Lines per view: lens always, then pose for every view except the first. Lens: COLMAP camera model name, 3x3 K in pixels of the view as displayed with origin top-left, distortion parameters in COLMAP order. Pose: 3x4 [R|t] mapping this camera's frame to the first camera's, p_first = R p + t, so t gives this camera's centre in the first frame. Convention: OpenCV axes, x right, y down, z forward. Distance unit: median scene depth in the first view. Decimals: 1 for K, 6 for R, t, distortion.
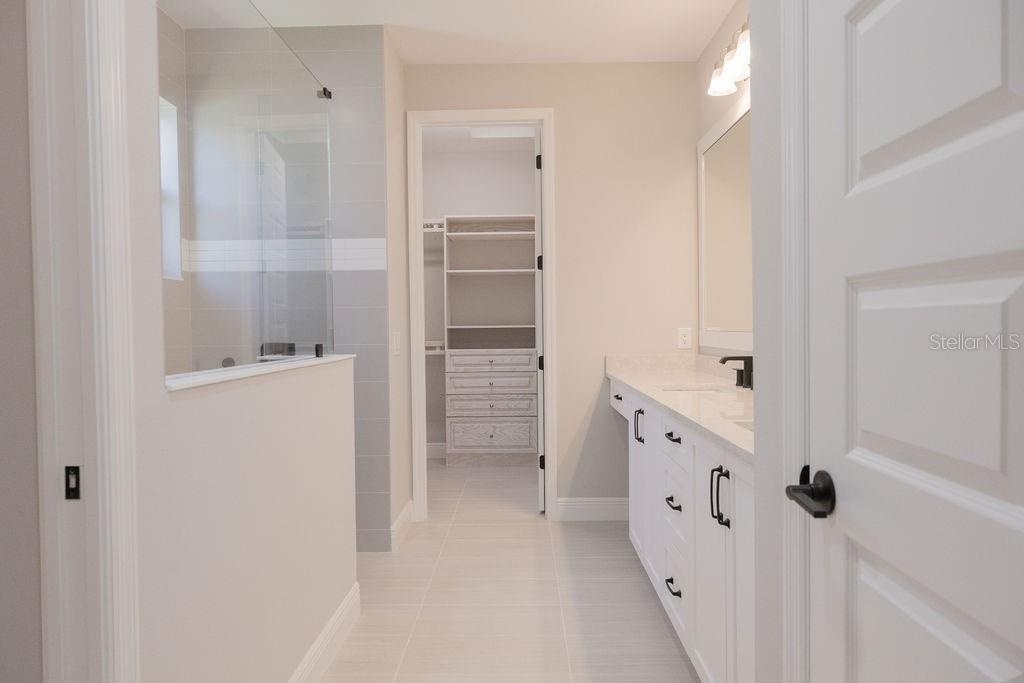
lens RADIAL K [[683.8, 0, 514.1], [0, 683.8, 341.0], [0, 0, 1]] dist [-0.004595, 0.001667]
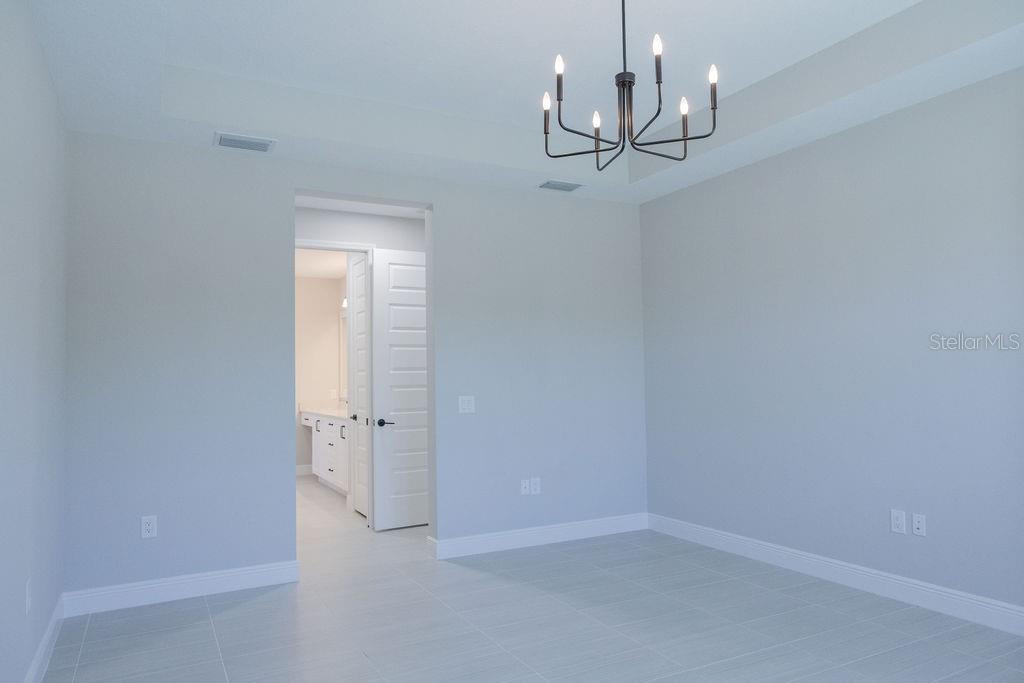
lens RADIAL K [[683.8, 0, 514.1], [0, 683.8, 341.0], [0, 0, 1]] dist [-0.004595, 0.001667]
pose [[0.874267, 0.029460, 0.484550, -0.419053], [0.010687, 0.996747, -0.079883, 0.008072], [-0.485327, 0.075017, 0.871108, -1.621665]]
